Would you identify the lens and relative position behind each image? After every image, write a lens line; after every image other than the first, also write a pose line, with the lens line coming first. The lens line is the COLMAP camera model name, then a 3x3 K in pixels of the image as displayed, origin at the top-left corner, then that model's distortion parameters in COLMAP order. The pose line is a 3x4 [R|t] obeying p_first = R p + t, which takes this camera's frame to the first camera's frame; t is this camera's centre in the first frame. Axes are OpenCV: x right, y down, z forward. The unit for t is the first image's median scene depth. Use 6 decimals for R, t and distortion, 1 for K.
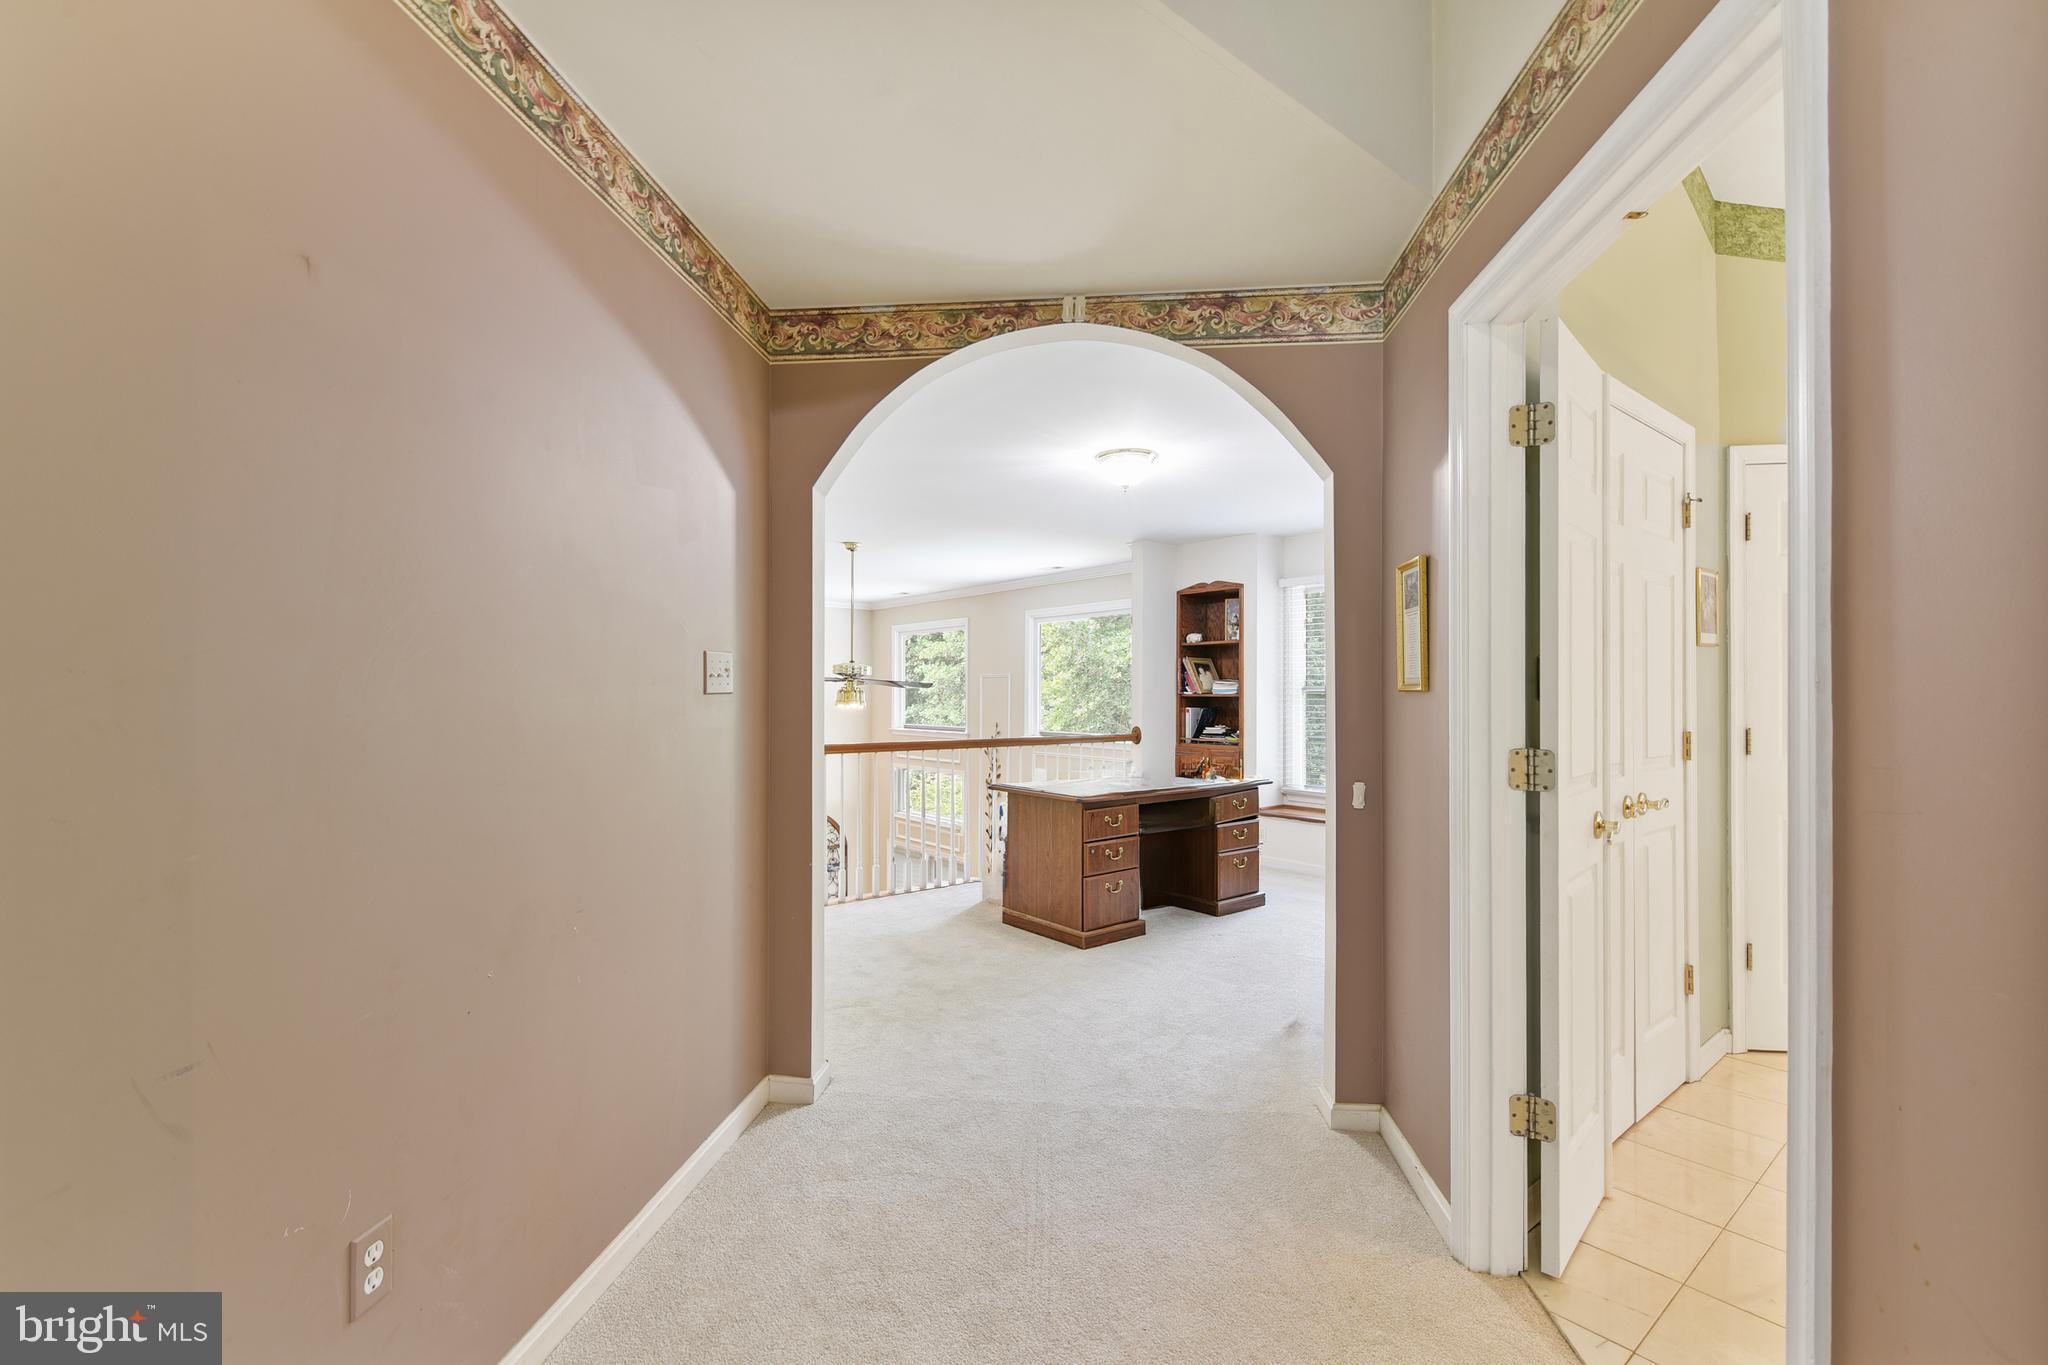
lens RADIAL K [[882.0, 0, 1024.9], [0, 882.0, 684.2], [0, 0, 1]] dist [0.000868, -0.000343]
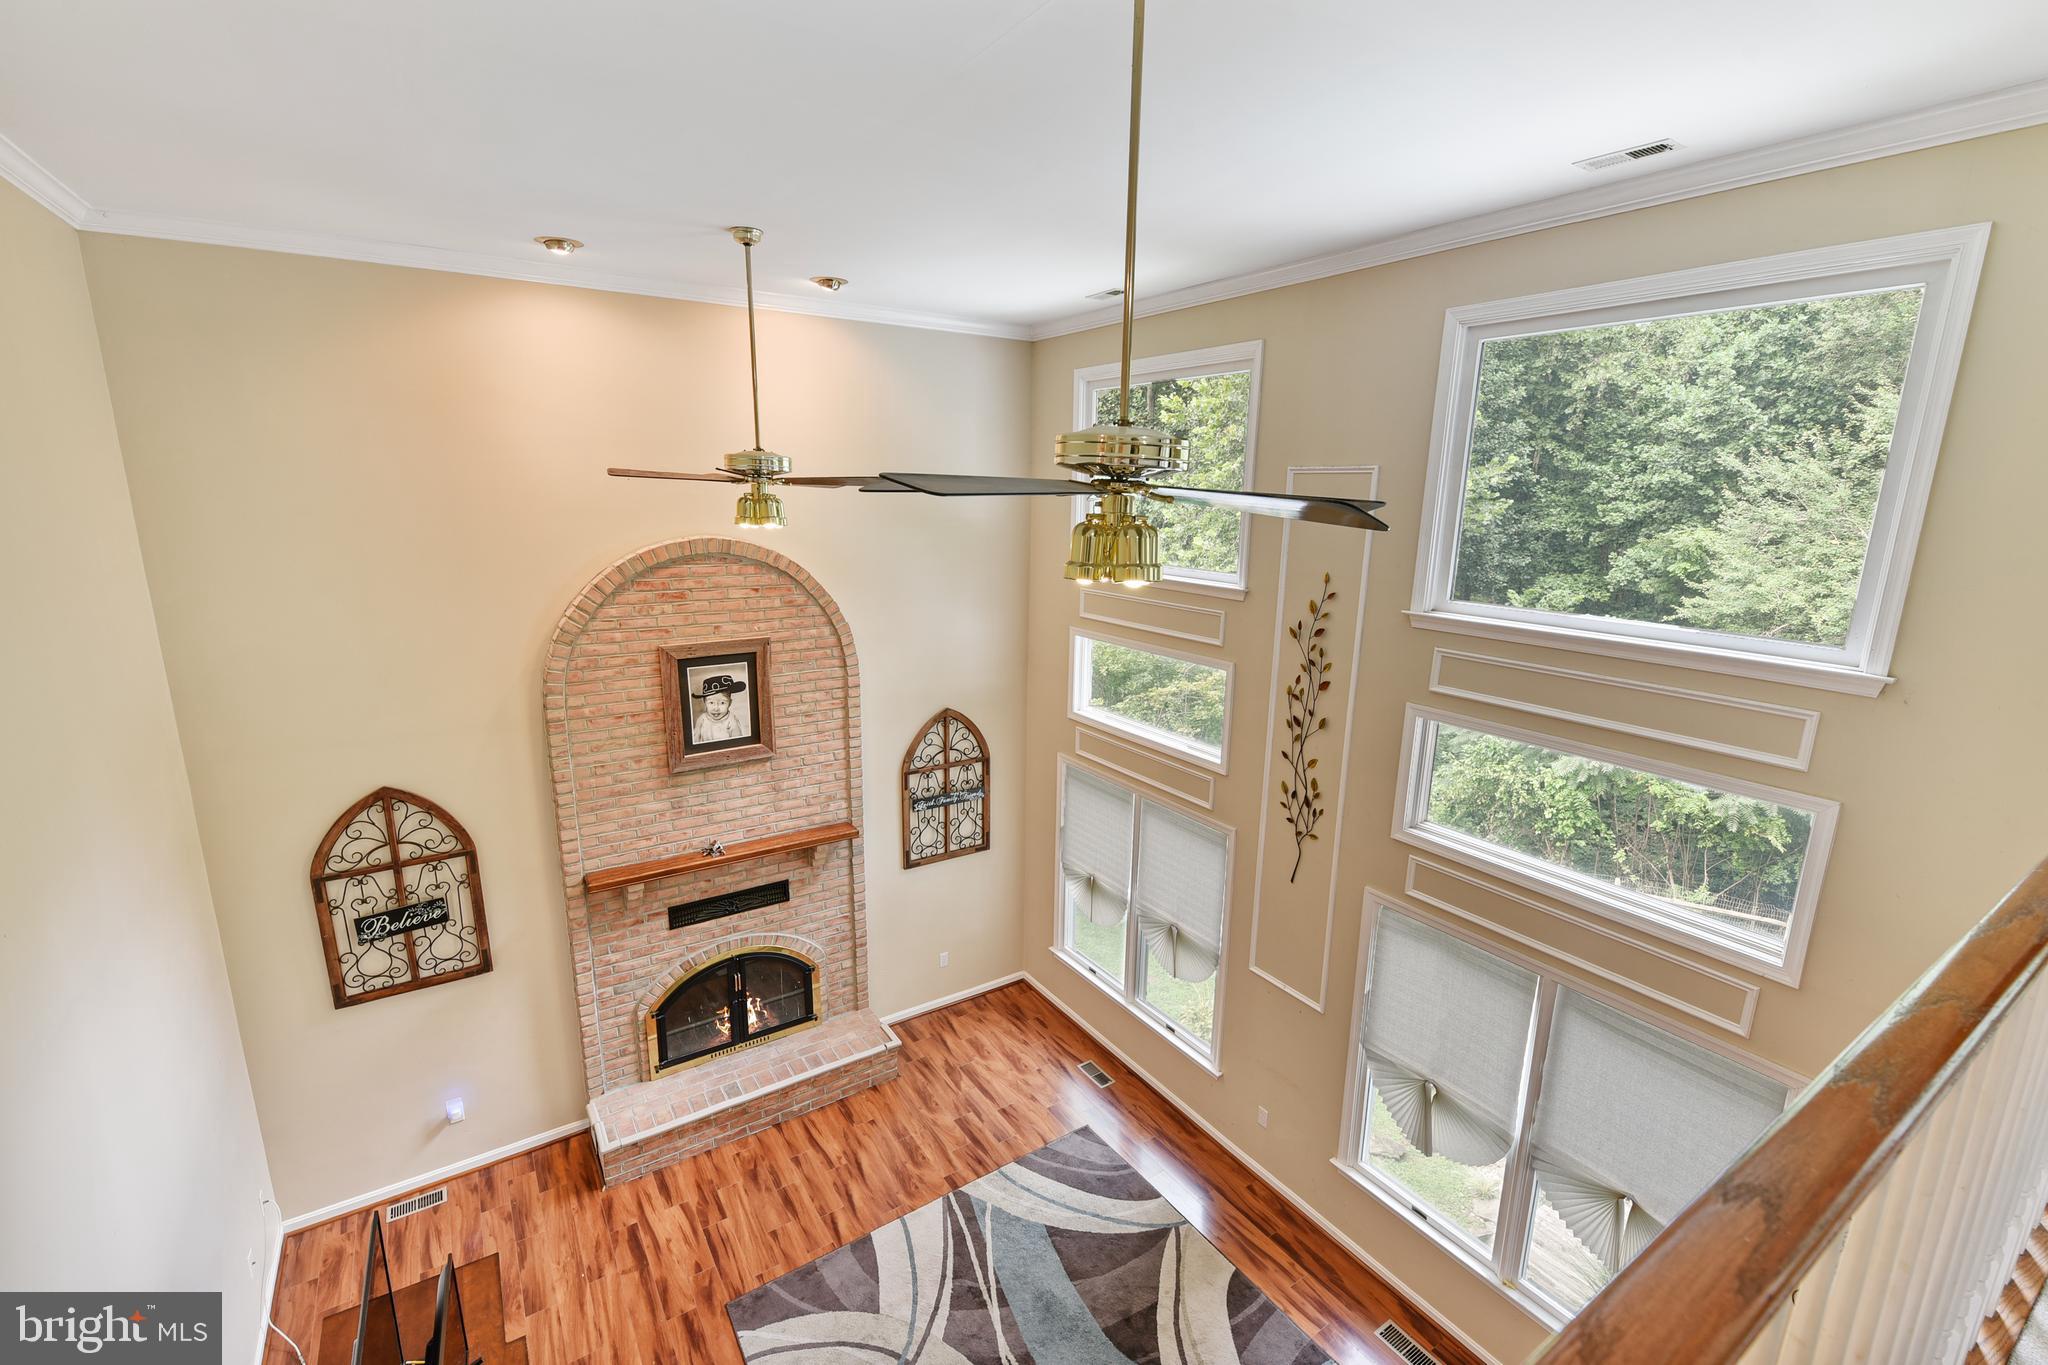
lens RADIAL K [[882.0, 0, 1025.1], [0, 882.0, 681.4], [0, 0, 1]] dist [0.000868, -0.000343]
pose [[0.994914, 0.028036, -0.096748, -0.130733], [-0.005128, 0.973338, 0.229319, -0.005780], [0.100598, -0.227656, 0.968531, 0.469345]]
